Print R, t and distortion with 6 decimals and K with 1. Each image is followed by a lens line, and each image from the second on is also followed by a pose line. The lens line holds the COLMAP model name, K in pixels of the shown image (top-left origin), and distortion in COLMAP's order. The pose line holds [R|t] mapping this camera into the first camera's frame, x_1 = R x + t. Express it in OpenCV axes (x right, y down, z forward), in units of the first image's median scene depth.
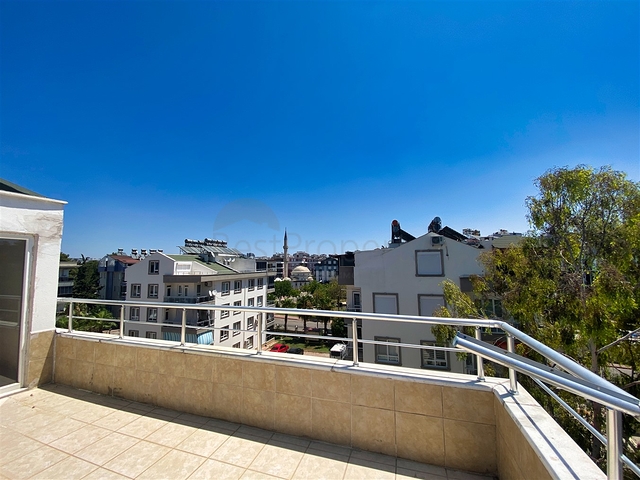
lens RADIAL K [[258.7, 0, 319.1], [0, 258.7, 240.7], [0, 0, 1]] dist [0.027636, -0.023308]
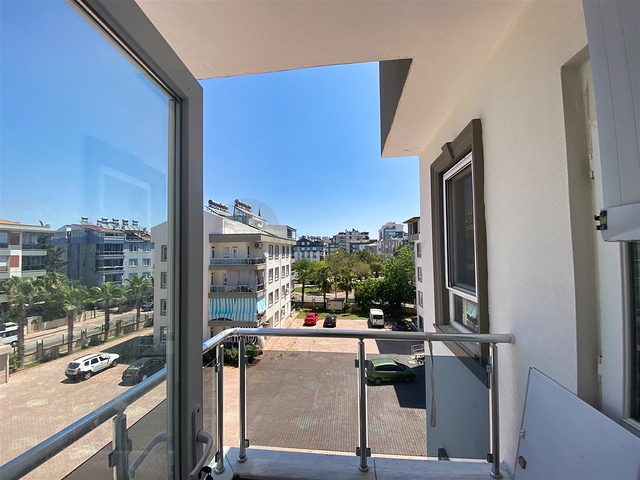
lens RADIAL K [[260.8, 0, 316.0], [0, 260.8, 241.2], [0, 0, 1]] dist [0.034838, -0.023663]
pose [[0.981486, 0.010939, 0.191220, -0.347192], [-0.020625, 0.998599, 0.048739, 0.088437], [-0.190419, -0.051781, 0.980336, 0.054143]]
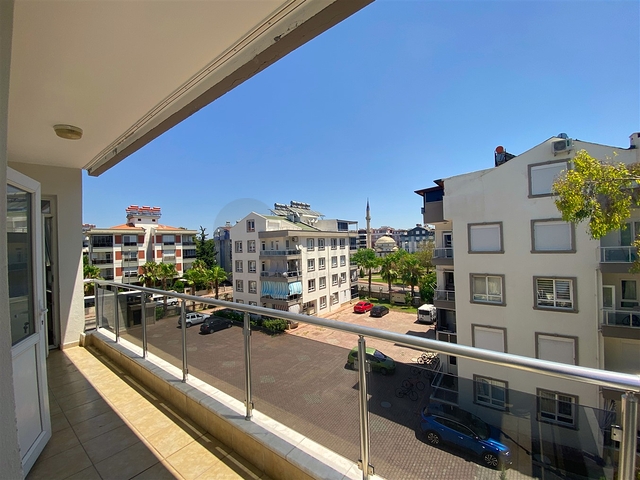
lens RADIAL K [[260.8, 0, 316.0], [0, 260.8, 241.2], [0, 0, 1]] dist [0.034838, -0.023663]
pose [[0.945579, -0.021227, -0.324701, 0.006840], [0.049287, 0.995700, 0.078438, 0.080527], [0.321640, -0.090173, 0.942559, 0.004436]]
